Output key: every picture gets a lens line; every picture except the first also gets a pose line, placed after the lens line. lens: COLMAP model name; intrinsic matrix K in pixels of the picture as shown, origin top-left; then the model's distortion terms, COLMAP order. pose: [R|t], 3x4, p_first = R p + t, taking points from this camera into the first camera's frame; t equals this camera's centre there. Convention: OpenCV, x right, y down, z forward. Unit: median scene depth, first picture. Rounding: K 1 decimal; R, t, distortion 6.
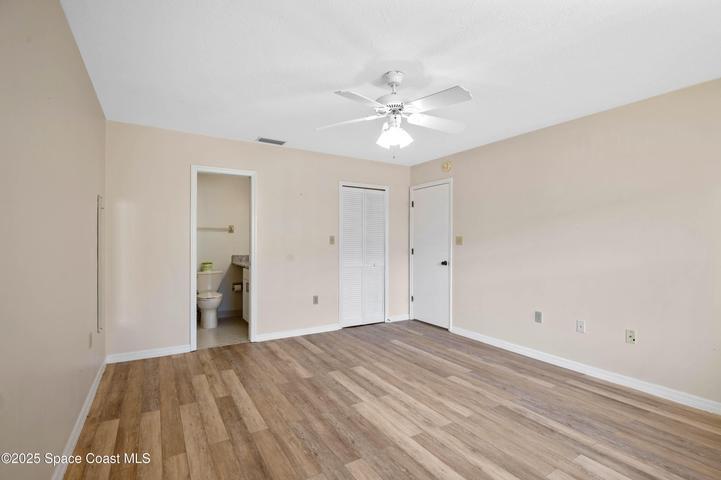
lens RADIAL K [[336.0, 0, 362.0], [0, 336.0, 243.8], [0, 0, 1]] dist [-0.007967, -0.002200]
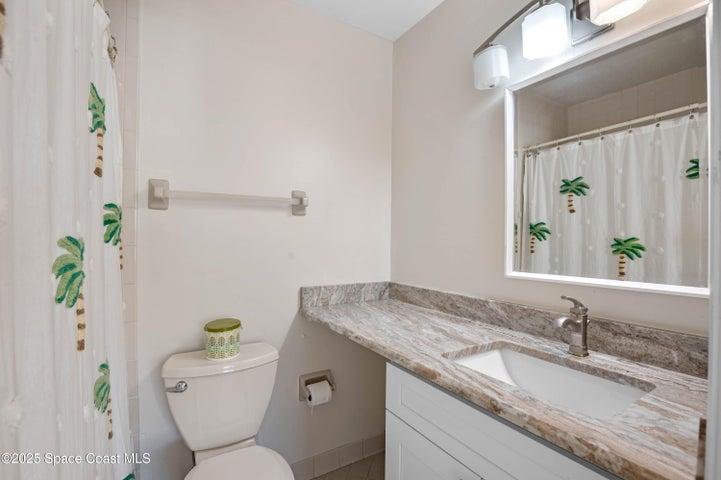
lens RADIAL K [[336.0, 0, 359.8], [0, 336.0, 241.9], [0, 0, 1]] dist [-0.007967, -0.002200]
pose [[0.999981, 0.000002, -0.006185, -0.411263], [-0.000037, 0.999984, -0.005712, -0.007380], [0.006185, 0.005712, 0.999965, 0.859166]]
